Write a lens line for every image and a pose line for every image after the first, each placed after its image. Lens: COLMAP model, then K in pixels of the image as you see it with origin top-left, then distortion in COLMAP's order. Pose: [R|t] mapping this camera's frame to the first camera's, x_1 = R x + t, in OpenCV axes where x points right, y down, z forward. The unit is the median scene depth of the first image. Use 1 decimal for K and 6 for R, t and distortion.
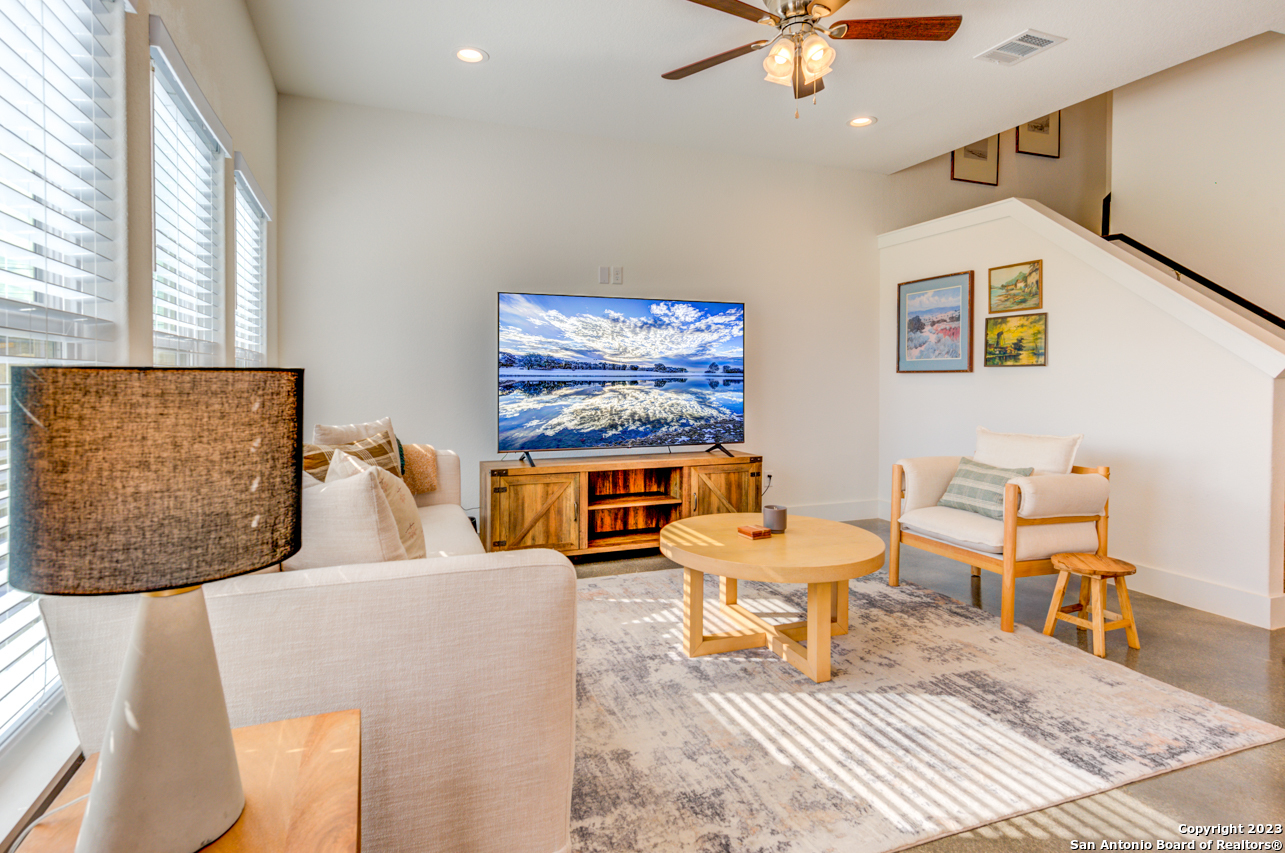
lens RADIAL K [[658.8, 0, 613.2], [0, 658.8, 387.4], [0, 0, 1]] dist [-0.005241, 0.001148]
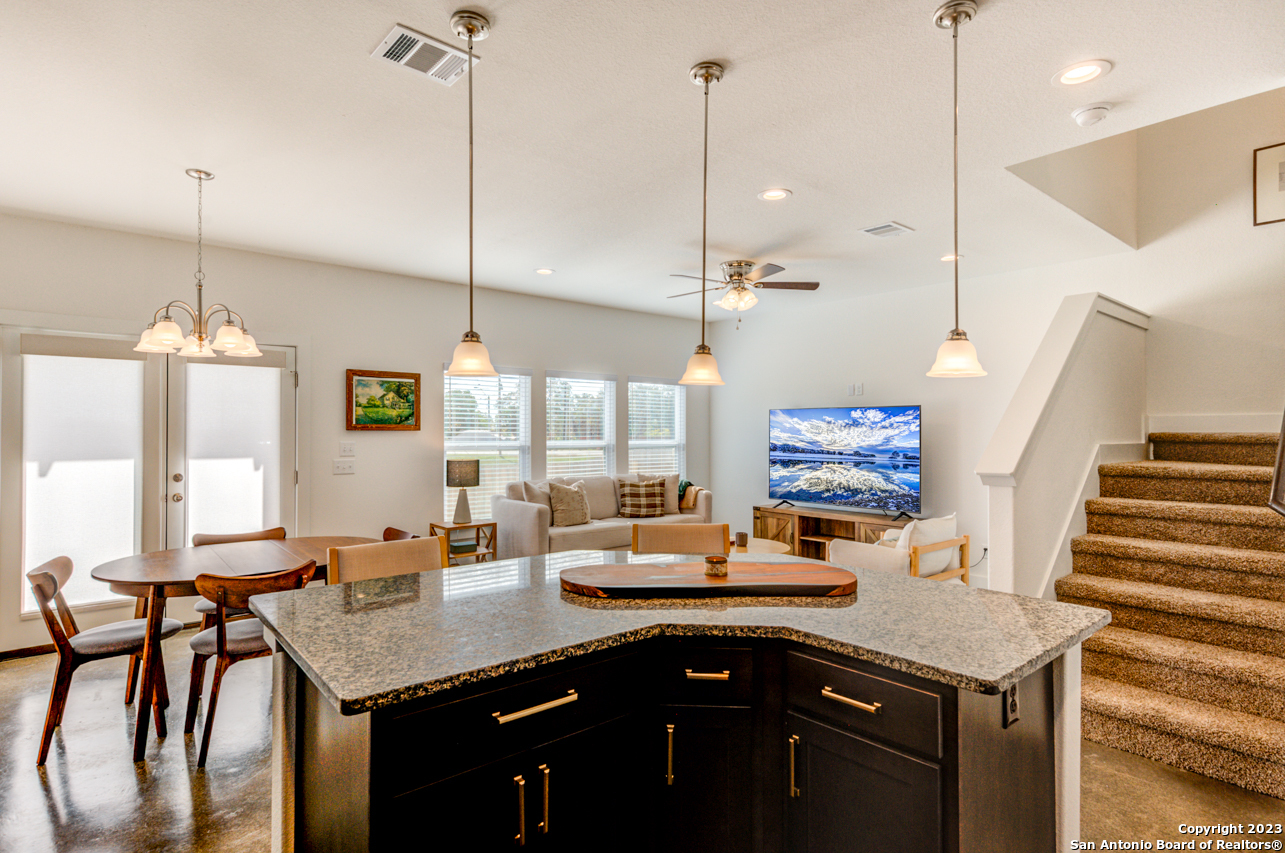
lens RADIAL K [[658.8, 0, 639.1], [0, 658.8, 425.1], [0, 0, 1]] dist [-0.005241, 0.001148]
pose [[0.342437, -0.009659, -0.939491, 1.294870], [-0.022736, 0.999569, -0.018564, -0.055668], [0.939266, 0.027717, 0.342069, 0.040787]]
